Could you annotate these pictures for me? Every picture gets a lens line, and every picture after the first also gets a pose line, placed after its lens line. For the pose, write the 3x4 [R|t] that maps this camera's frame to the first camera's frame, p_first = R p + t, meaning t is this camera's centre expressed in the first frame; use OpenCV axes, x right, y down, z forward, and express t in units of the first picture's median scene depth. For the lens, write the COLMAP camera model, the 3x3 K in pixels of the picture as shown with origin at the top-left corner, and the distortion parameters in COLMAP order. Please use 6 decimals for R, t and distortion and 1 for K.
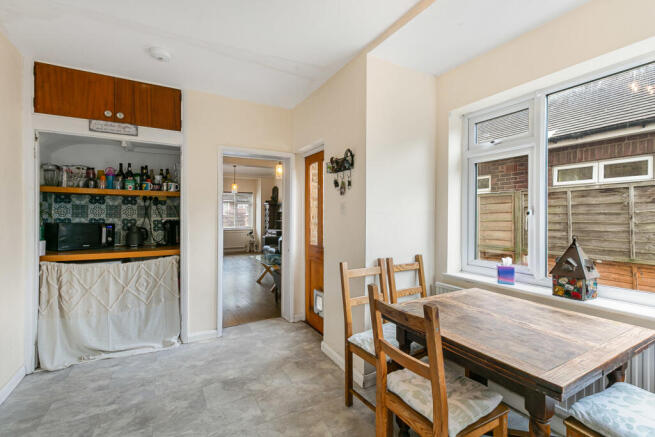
lens RADIAL K [[297.7, 0, 330.7], [0, 297.7, 216.4], [0, 0, 1]] dist [0.001634, 0.000188]
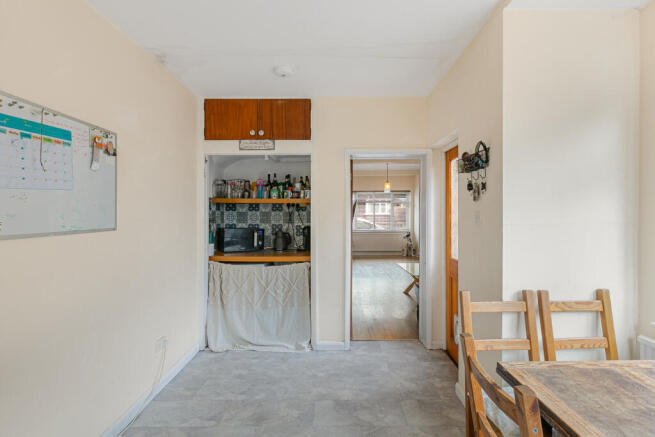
lens RADIAL K [[331.2, 0, 330.6], [0, 331.2, 215.6], [0, 0, 1]] dist [-0.003150, -0.001136]
pose [[0.865095, -0.000505, -0.501608, 0.121539], [0.002069, 0.999995, 0.002561, -0.031631], [0.501604, -0.003254, 0.865091, 0.060808]]
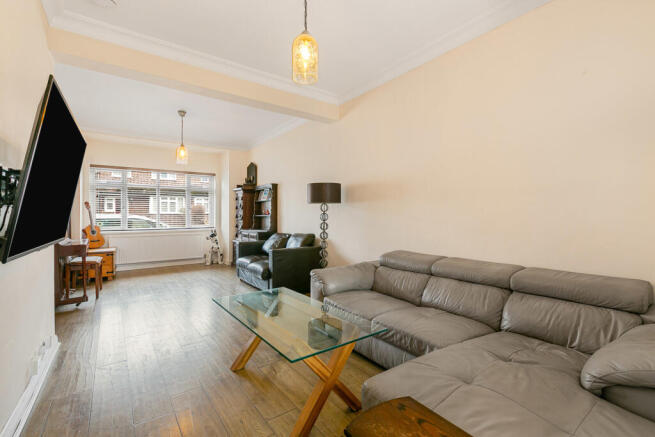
lens RADIAL K [[297.7, 0, 330.7], [0, 297.7, 216.4], [0, 0, 1]] dist [0.001634, 0.000188]
pose [[0.992660, -0.004295, 0.120861, -0.363790], [0.004326, 0.999991, 0.000004, 0.059920], [-0.120860, 0.000519, 0.992669, 1.285986]]
